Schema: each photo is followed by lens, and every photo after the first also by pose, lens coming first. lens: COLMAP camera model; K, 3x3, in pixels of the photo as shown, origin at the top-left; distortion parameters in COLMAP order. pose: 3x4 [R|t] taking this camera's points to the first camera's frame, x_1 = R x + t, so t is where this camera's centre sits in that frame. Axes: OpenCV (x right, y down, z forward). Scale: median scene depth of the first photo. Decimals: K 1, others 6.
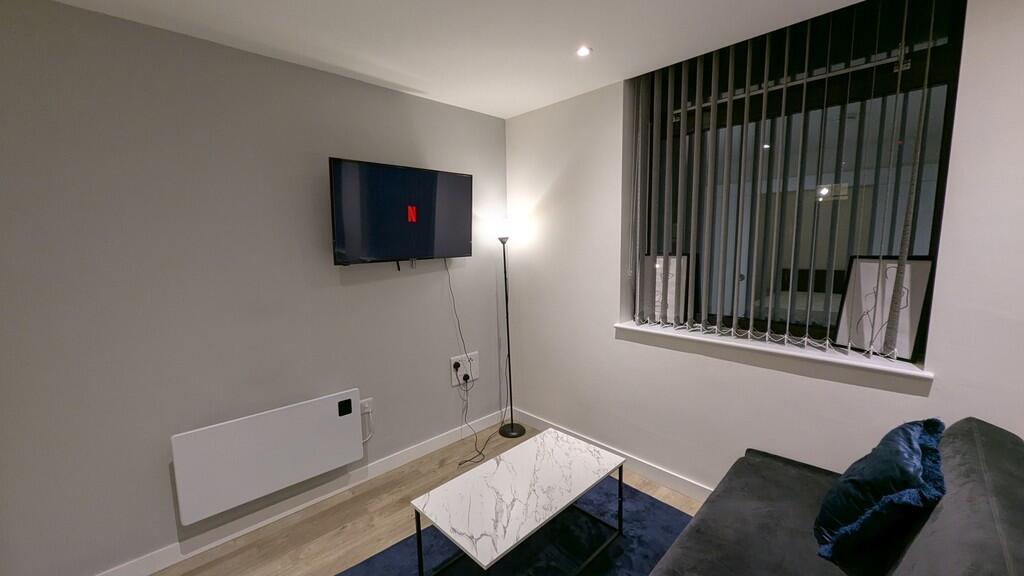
lens RADIAL K [[410.3, 0, 515.5], [0, 410.3, 293.2], [0, 0, 1]] dist [0.009311, 0.000068]
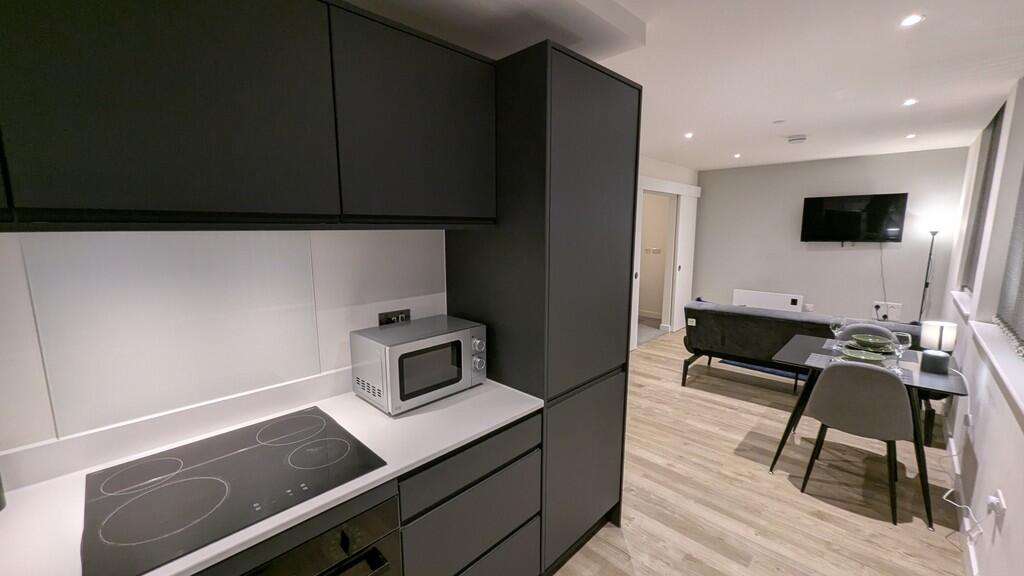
lens RADIAL K [[410.3, 0, 515.5], [0, 410.3, 293.2], [0, 0, 1]] dist [0.009311, 0.000068]
pose [[0.044015, 0.172461, -0.984032, 1.672202], [-0.133178, 0.977209, 0.165308, 0.044435], [0.990114, 0.123775, 0.065980, -0.682513]]
